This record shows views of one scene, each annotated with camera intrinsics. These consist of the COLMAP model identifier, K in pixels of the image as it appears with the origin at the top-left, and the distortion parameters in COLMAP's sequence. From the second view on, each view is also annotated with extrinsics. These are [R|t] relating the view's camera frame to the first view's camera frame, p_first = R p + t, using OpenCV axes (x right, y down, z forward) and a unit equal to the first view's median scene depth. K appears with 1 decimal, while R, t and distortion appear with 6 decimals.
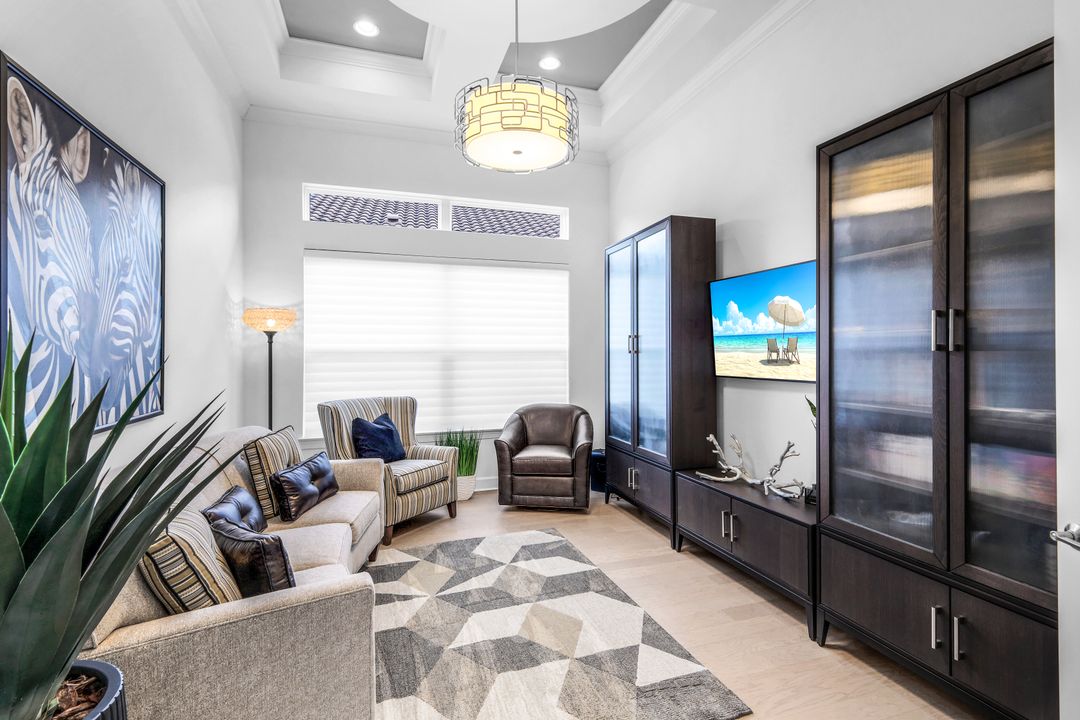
lens RADIAL K [[507.1, 0, 542.8], [0, 507.1, 346.8], [0, 0, 1]] dist [0.005178, -0.000454]
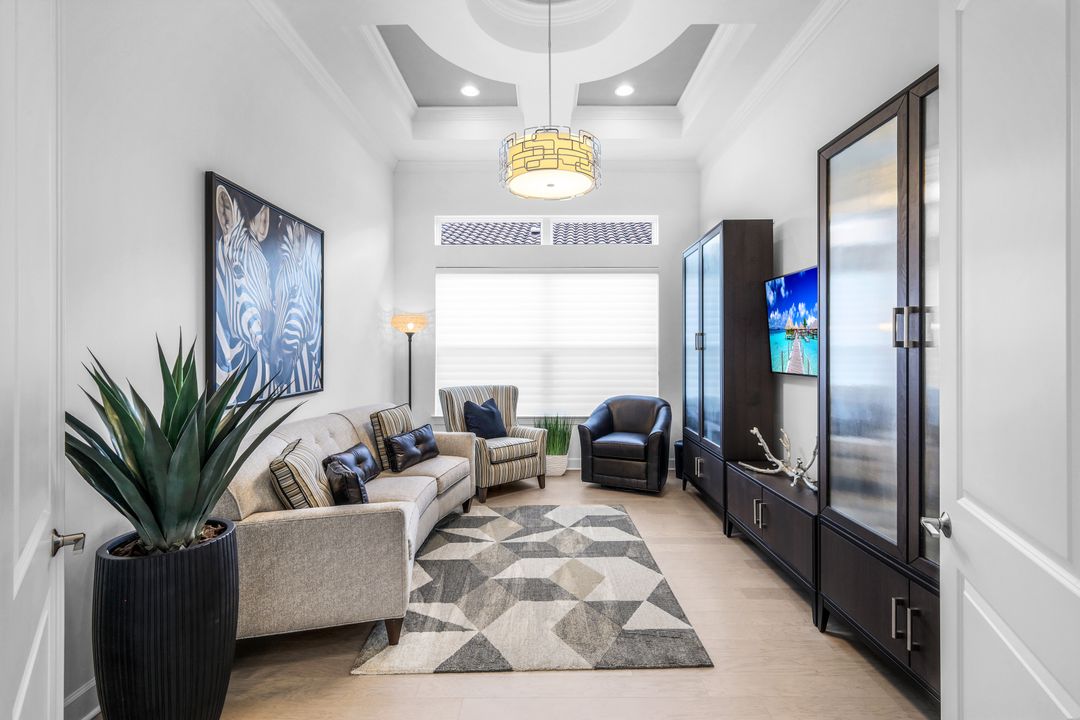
lens RADIAL K [[480.3, 0, 540.6], [0, 480.3, 344.1], [0, 0, 1]] dist [0.001372, -0.000100]
pose [[0.947202, -0.001865, -0.320632, 0.272377], [0.002120, 0.999998, 0.000446, -0.000703], [0.320630, -0.001102, 0.947204, -0.096079]]
